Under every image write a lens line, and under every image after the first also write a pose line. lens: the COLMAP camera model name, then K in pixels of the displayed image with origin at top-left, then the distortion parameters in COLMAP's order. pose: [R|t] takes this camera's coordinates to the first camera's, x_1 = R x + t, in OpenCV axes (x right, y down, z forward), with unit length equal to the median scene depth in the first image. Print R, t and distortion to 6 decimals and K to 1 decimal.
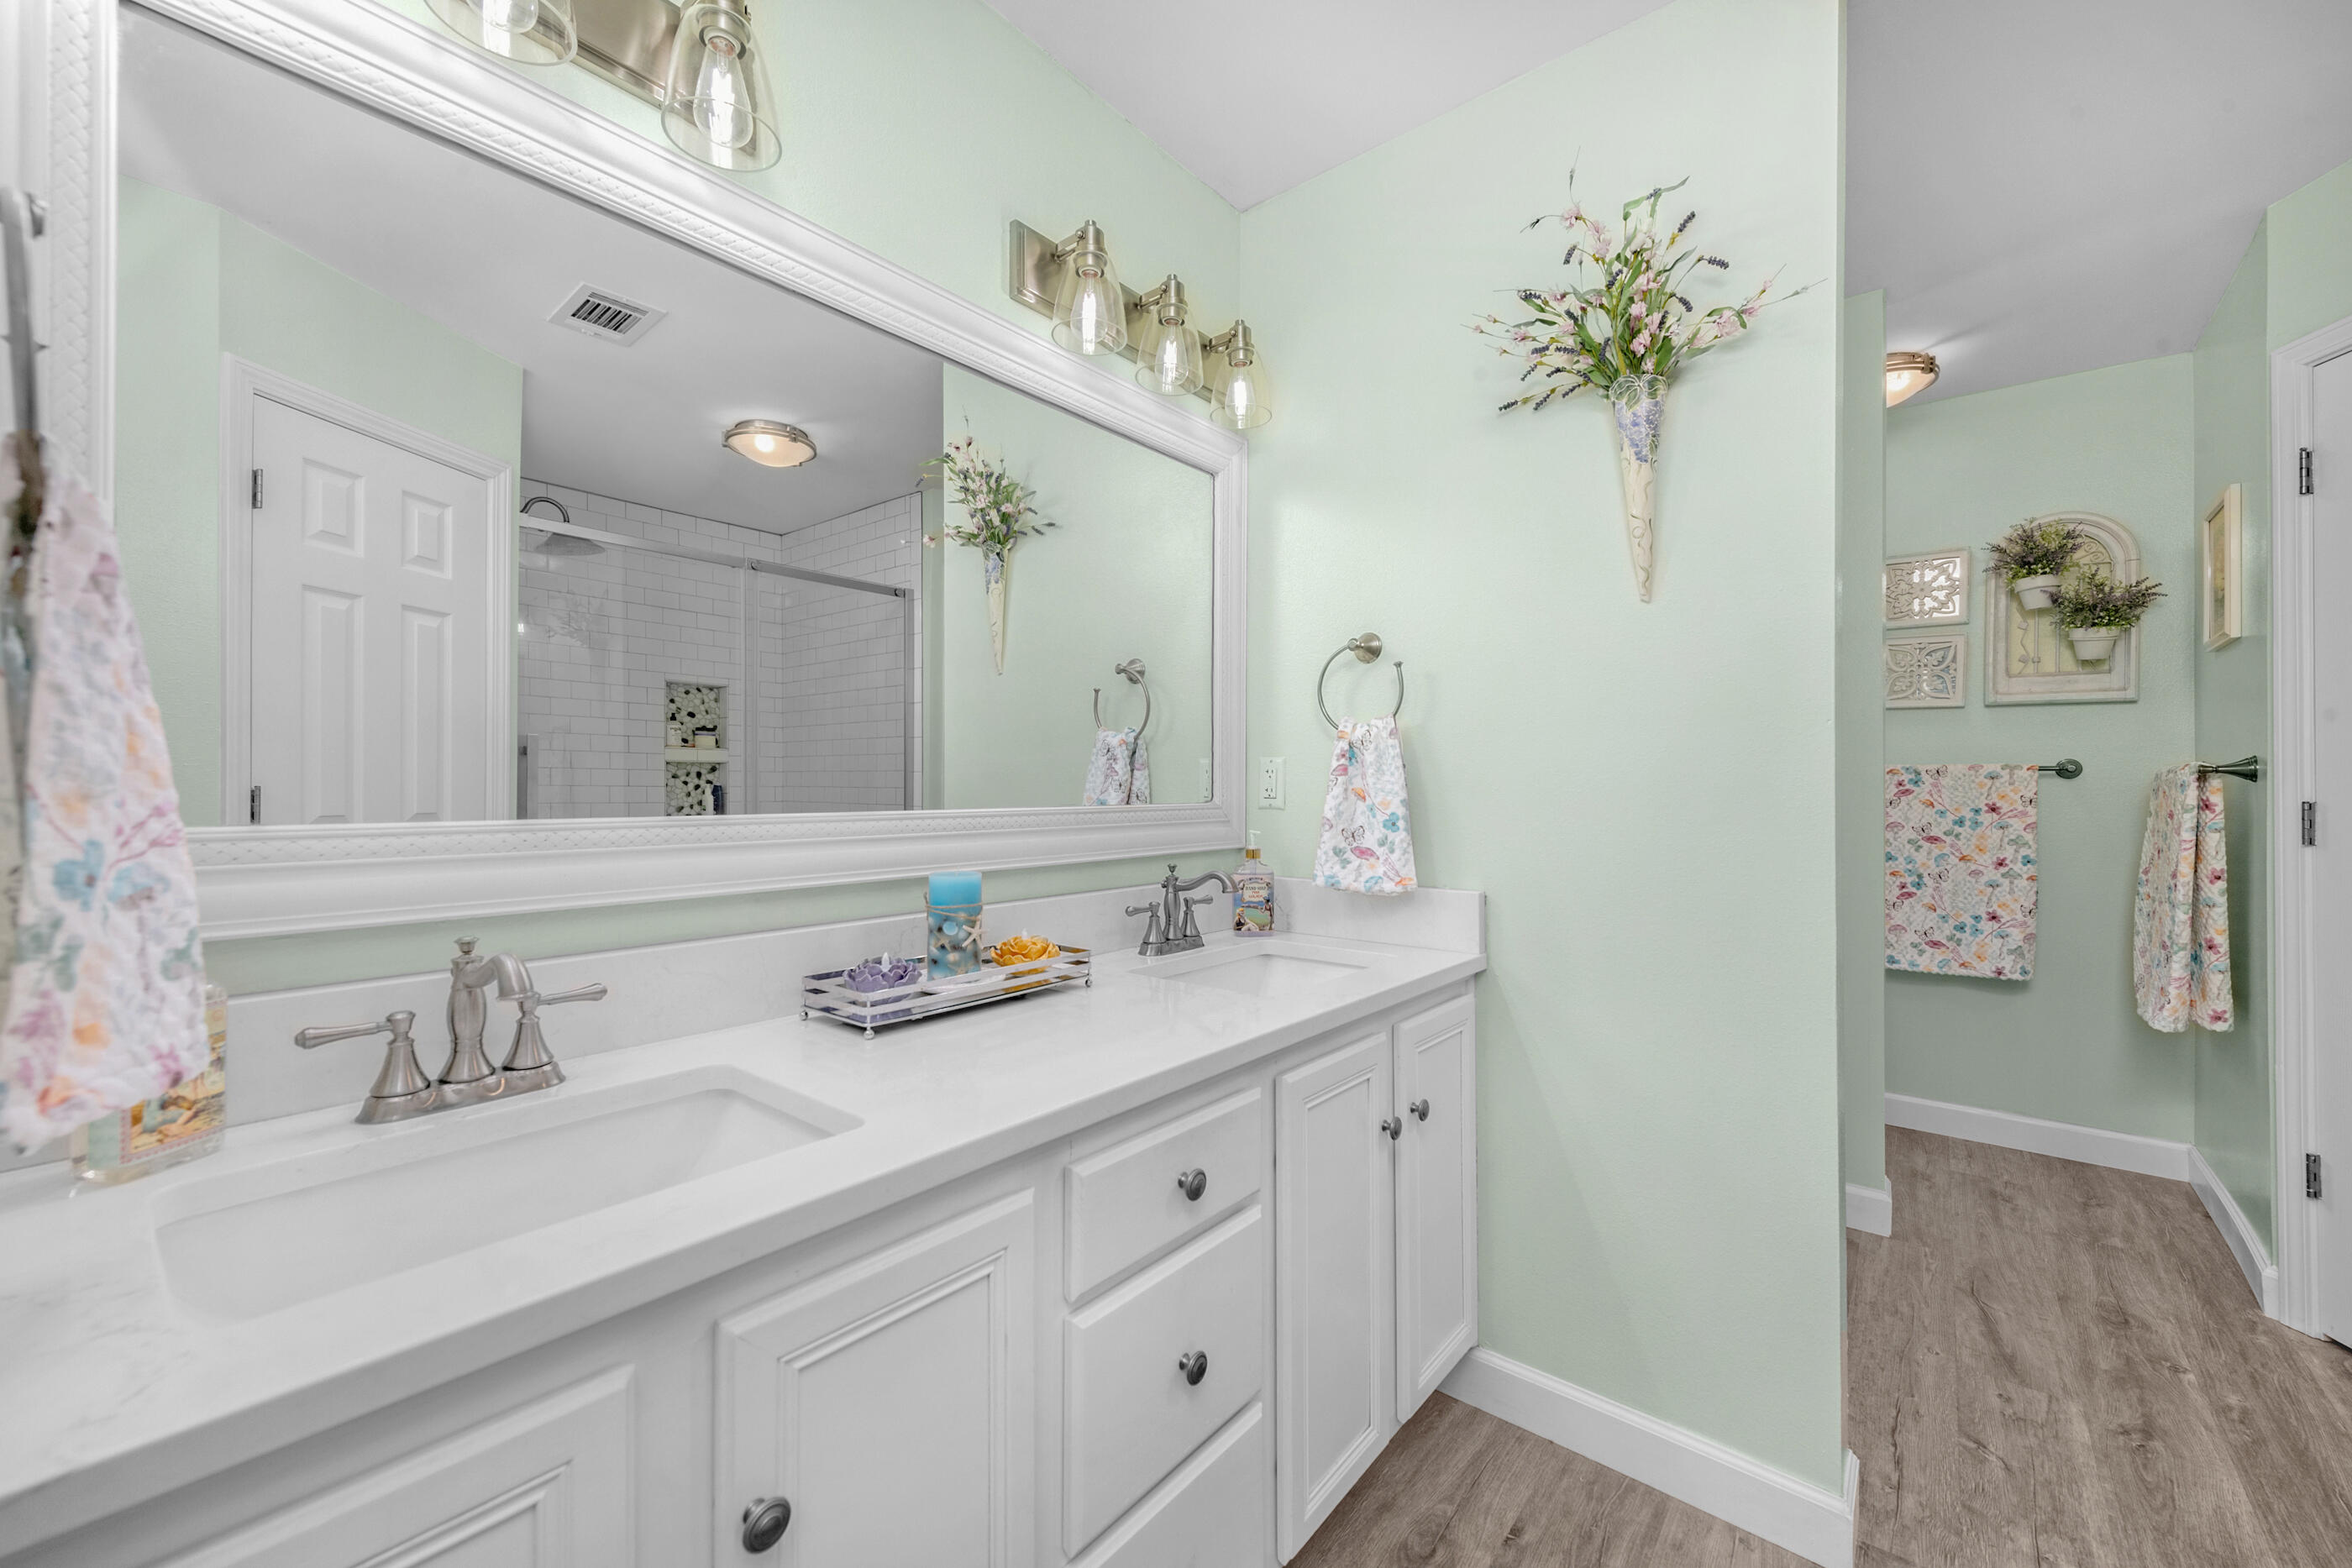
lens RADIAL K [[928.1, 0, 1168.9], [0, 928.1, 782.9], [0, 0, 1]] dist [0.012680, -0.003338]
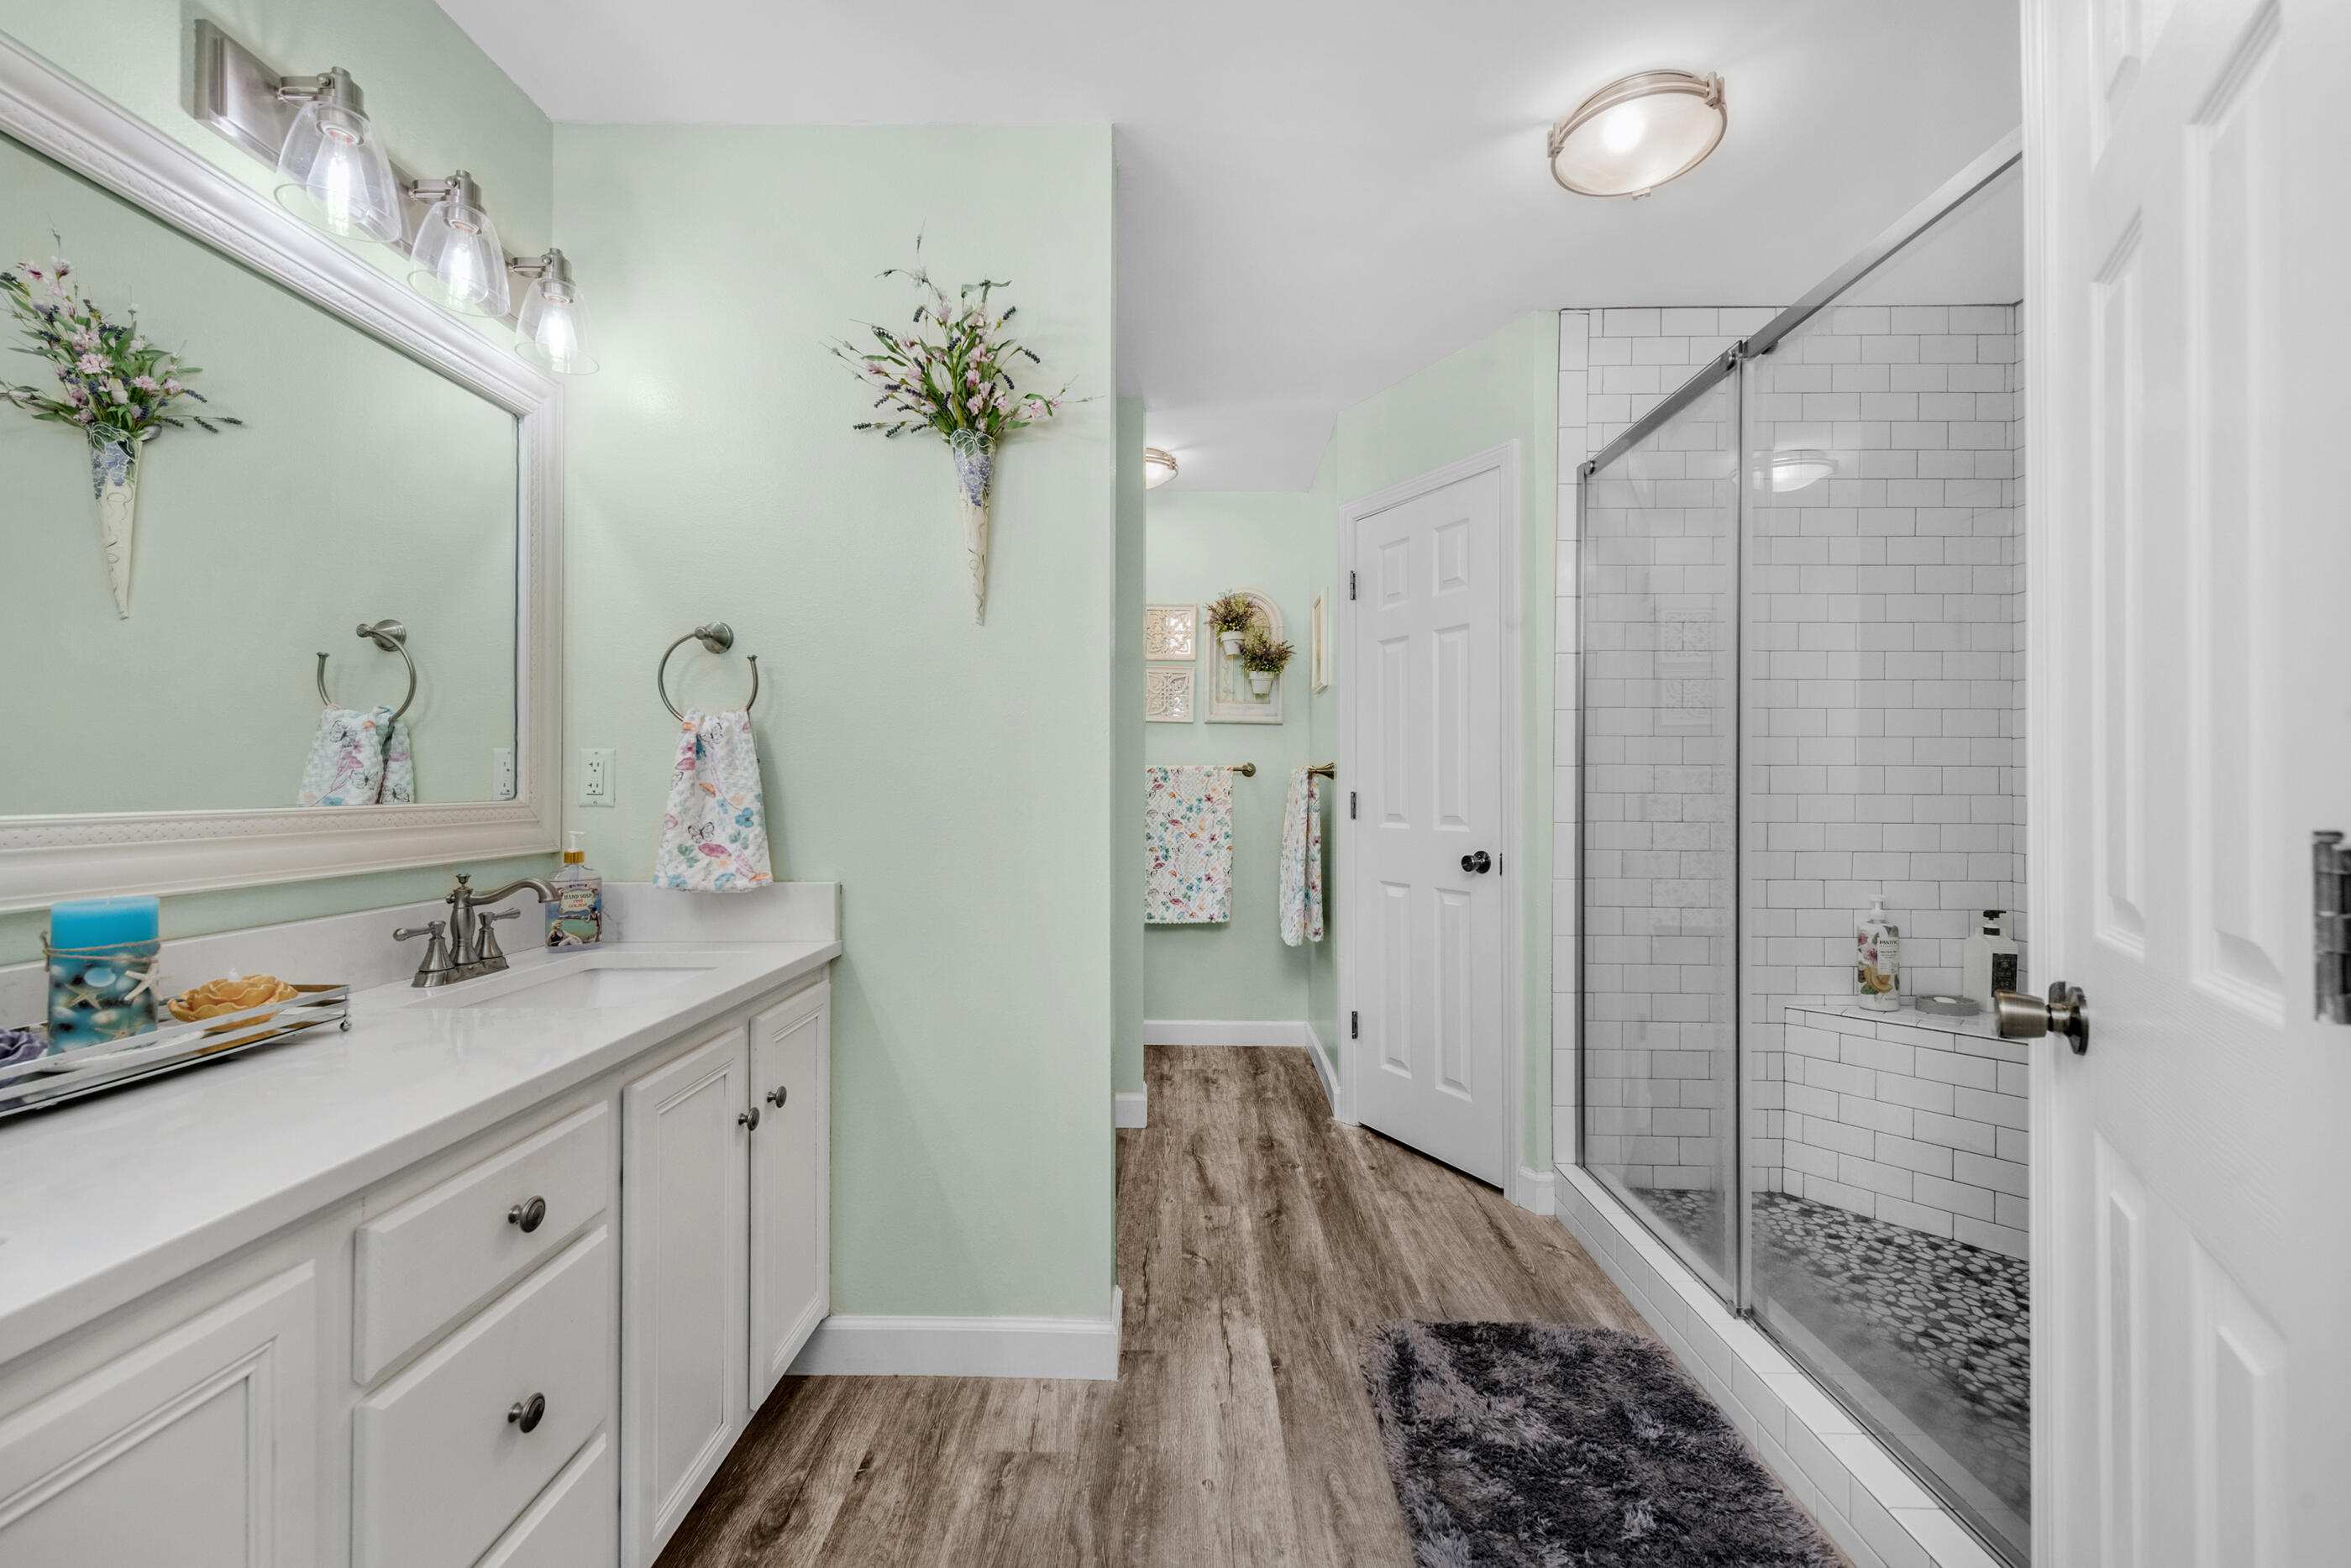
lens RADIAL K [[927.7, 0, 1197.9], [0, 927.7, 782.7], [0, 0, 1]] dist [0.012680, -0.003338]
pose [[0.760191, 0.000618, 0.649699, -0.031422], [-0.003716, 0.999987, 0.003397, -0.000116], [-0.649688, -0.004997, 0.760184, -0.055975]]
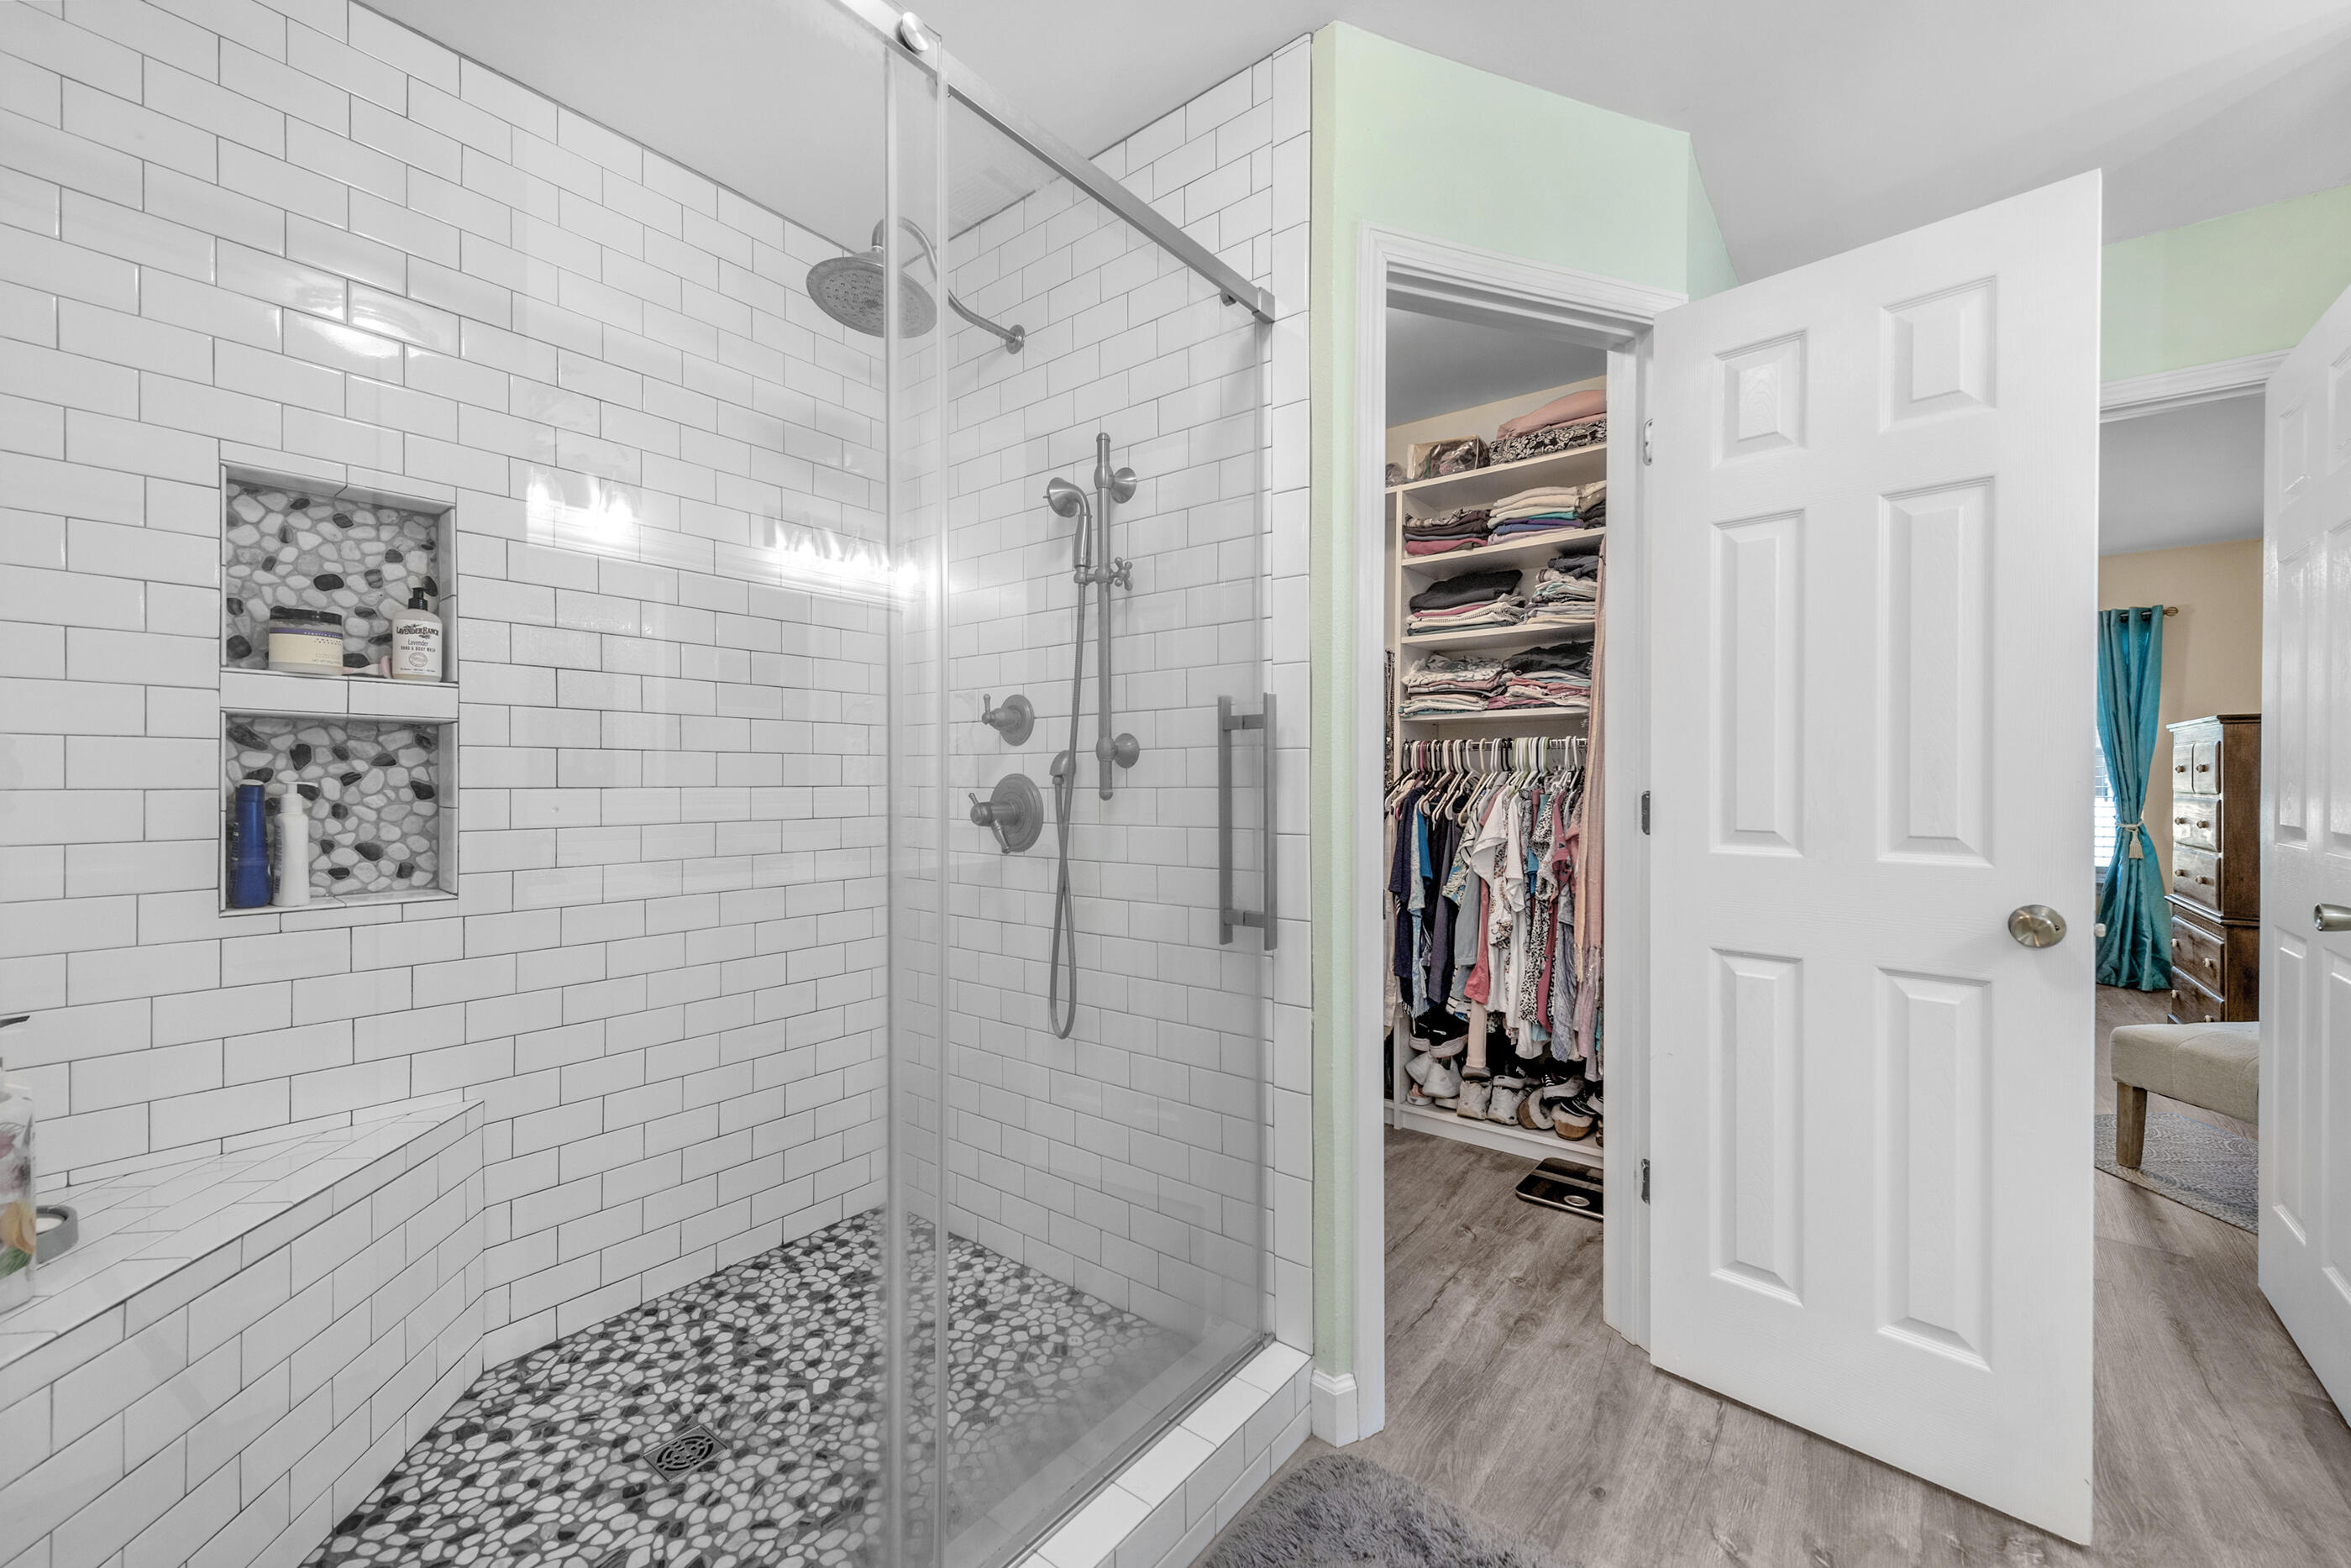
lens RADIAL K [[927.7, 0, 1179.6], [0, 927.7, 778.4], [0, 0, 1]] dist [0.012680, -0.003338]
pose [[-0.999723, -0.008431, -0.021979, 1.569146], [-0.008453, 0.999964, 0.000940, 0.004020], [0.021971, 0.001125, -0.999758, 1.628137]]
